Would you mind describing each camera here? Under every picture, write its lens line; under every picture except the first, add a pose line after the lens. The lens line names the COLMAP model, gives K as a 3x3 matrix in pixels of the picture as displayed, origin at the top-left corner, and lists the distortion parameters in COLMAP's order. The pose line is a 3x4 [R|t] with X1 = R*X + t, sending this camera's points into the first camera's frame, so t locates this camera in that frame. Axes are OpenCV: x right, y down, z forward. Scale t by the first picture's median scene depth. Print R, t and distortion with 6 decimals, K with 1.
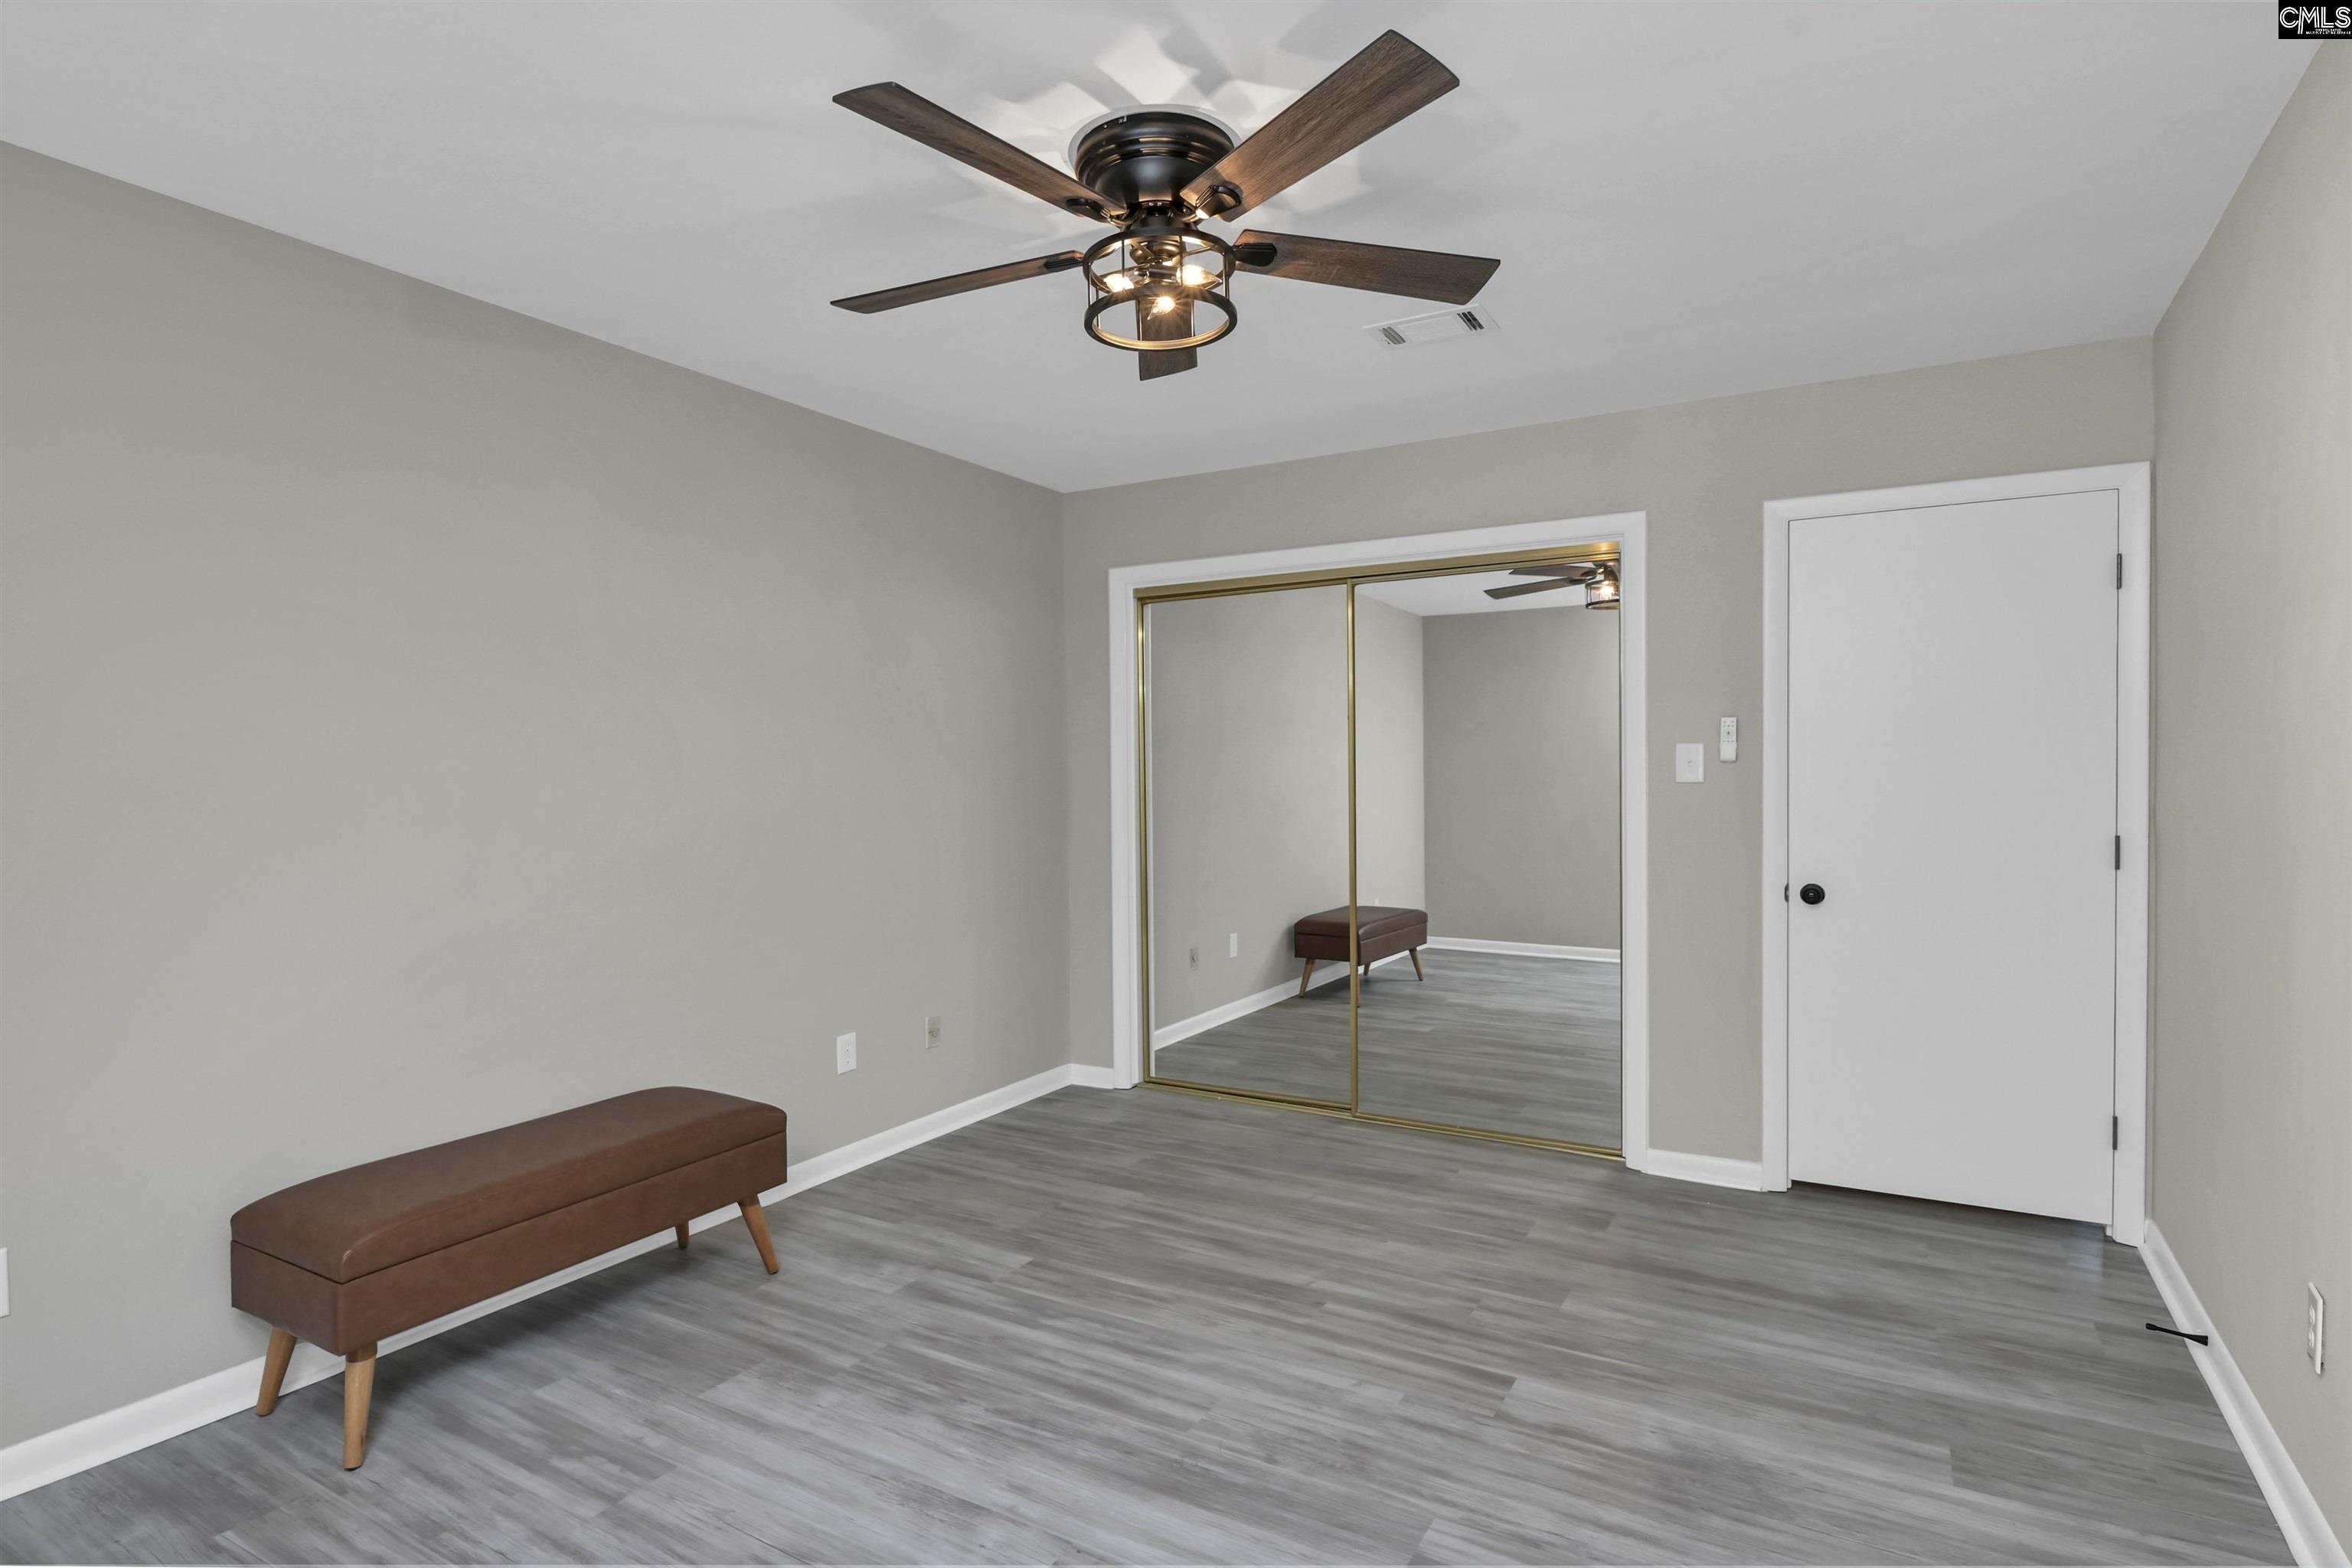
lens RADIAL K [[1222.8, 0, 1109.8], [0, 1222.8, 783.1], [0, 0, 1]] dist [-0.004894, -0.004292]
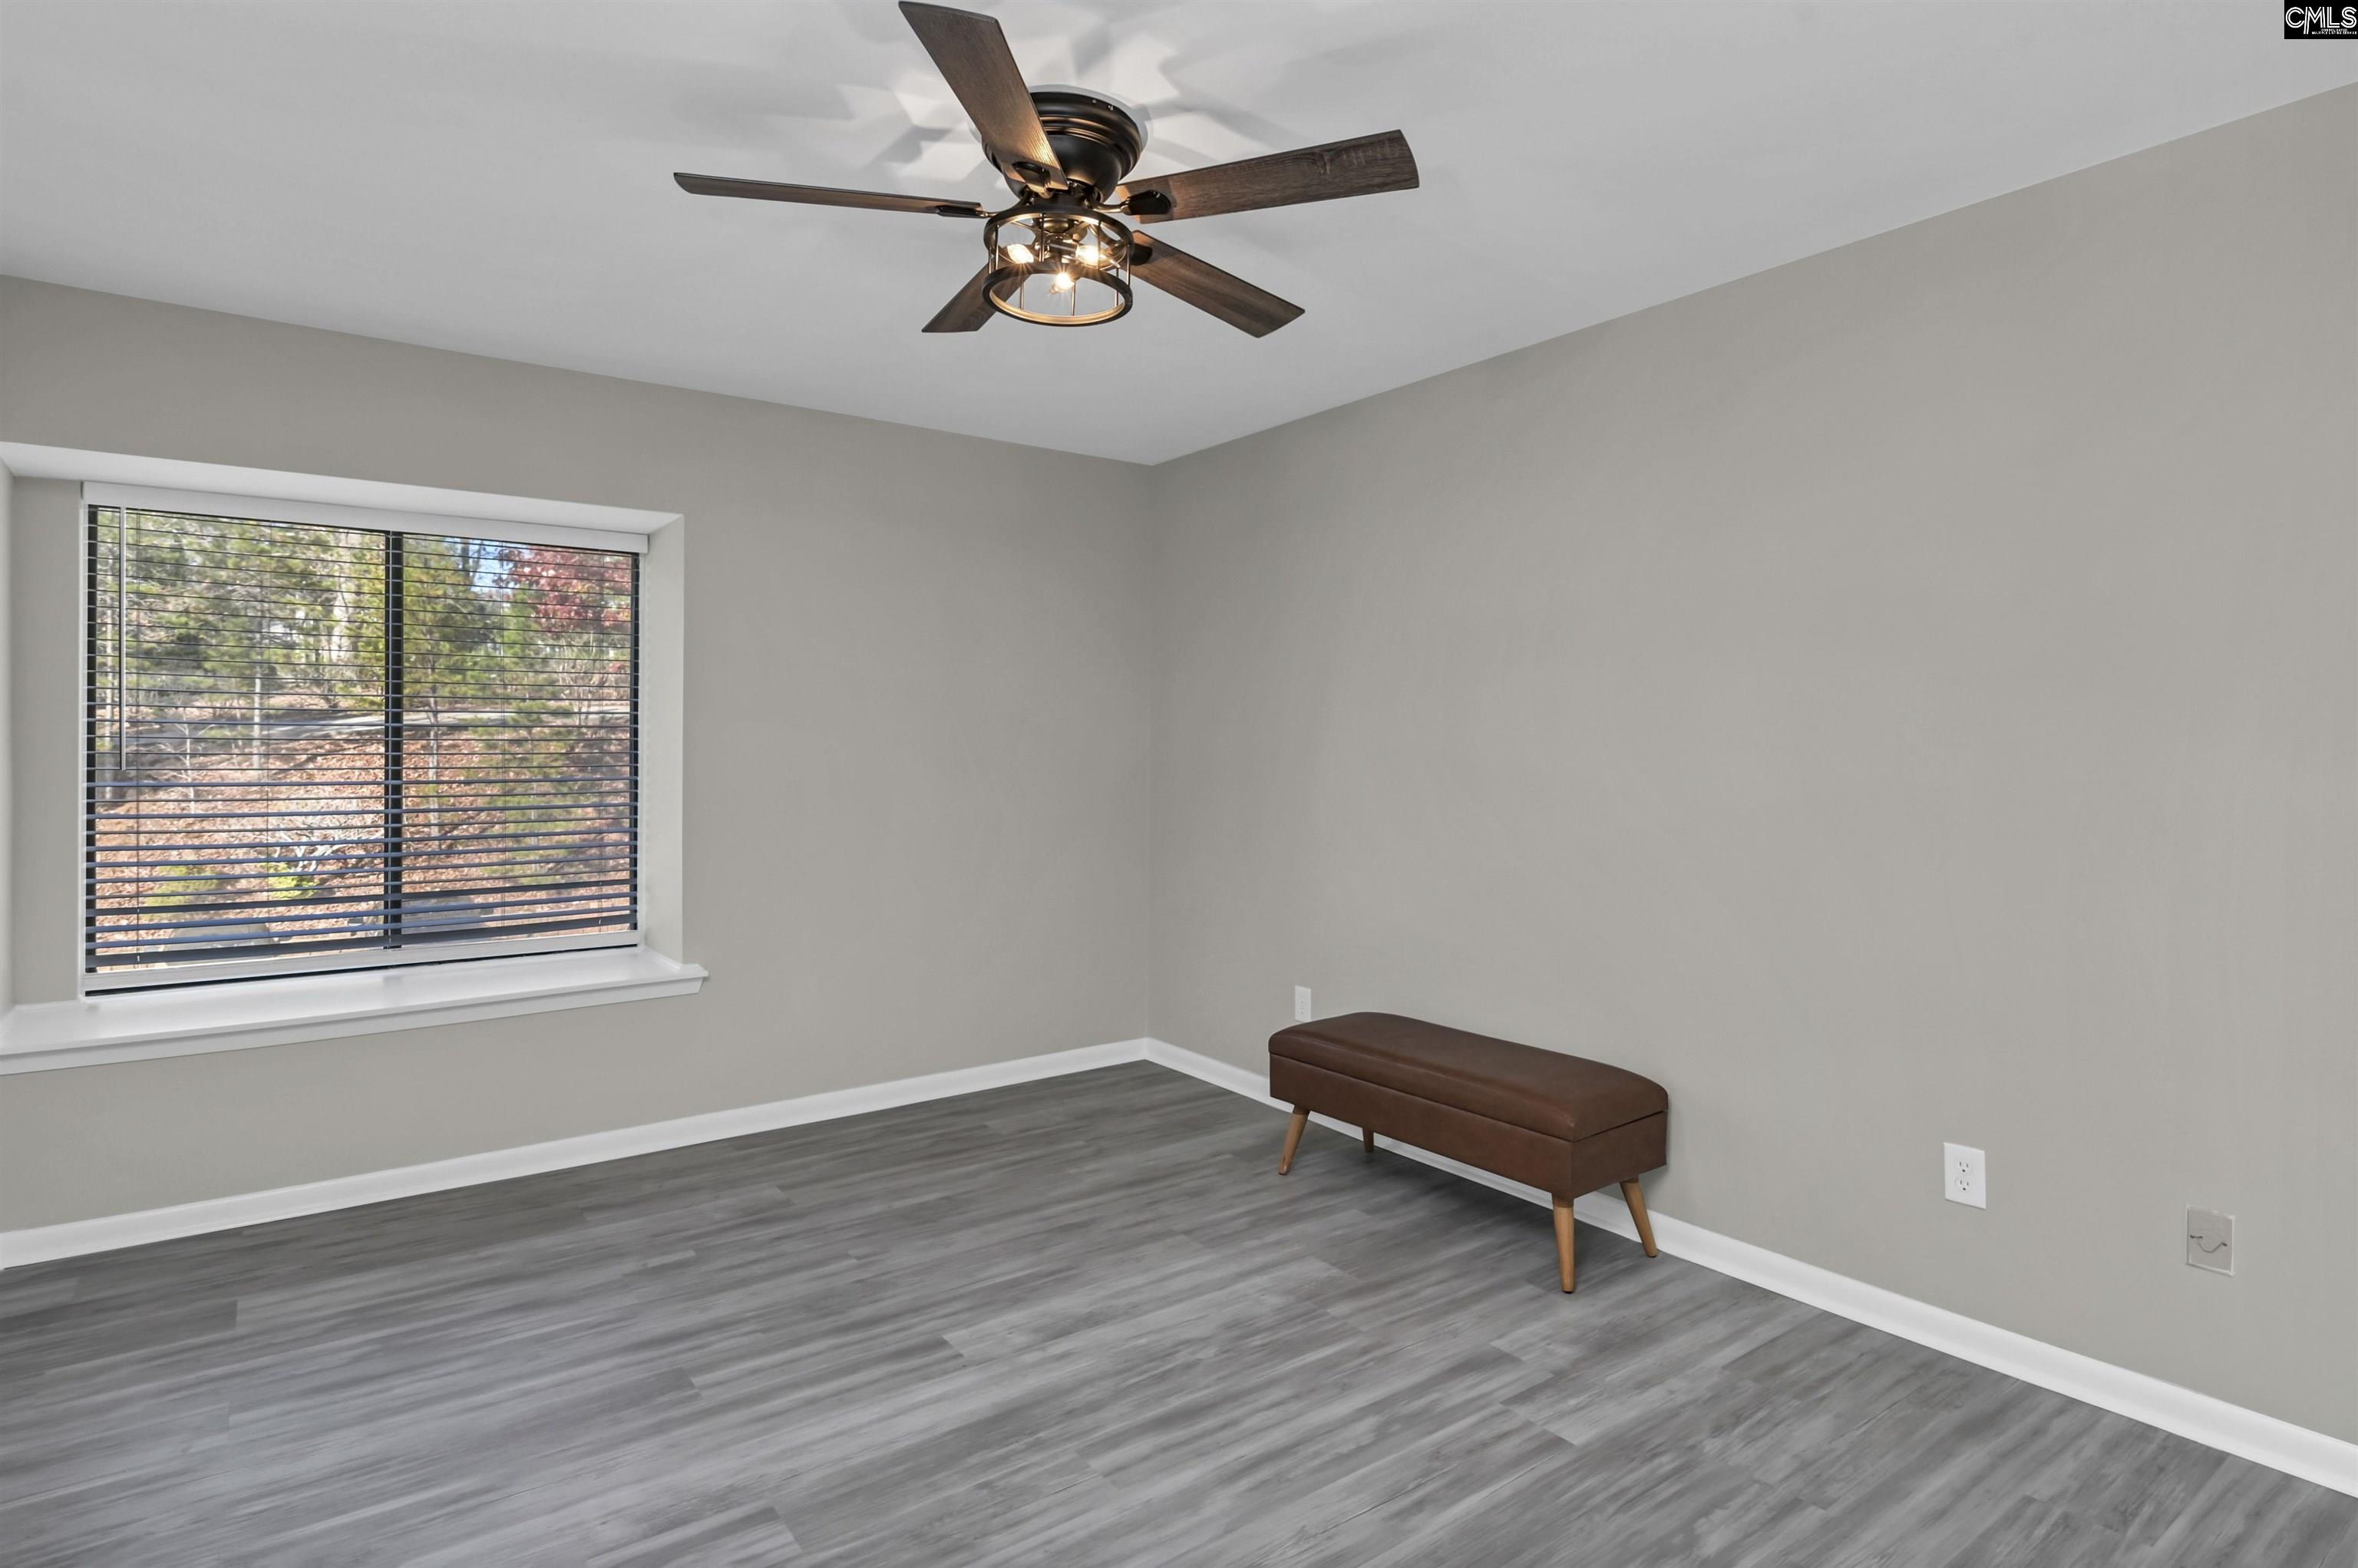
lens RADIAL K [[1225.8, 0, 1176.2], [0, 1225.8, 770.9], [0, 0, 1]] dist [-0.004894, -0.004292]
pose [[-0.367308, 0.027691, -0.929687, 0.790837], [-0.007303, 0.999440, 0.032654, -0.017463], [0.930071, 0.018784, -0.366900, 1.249215]]
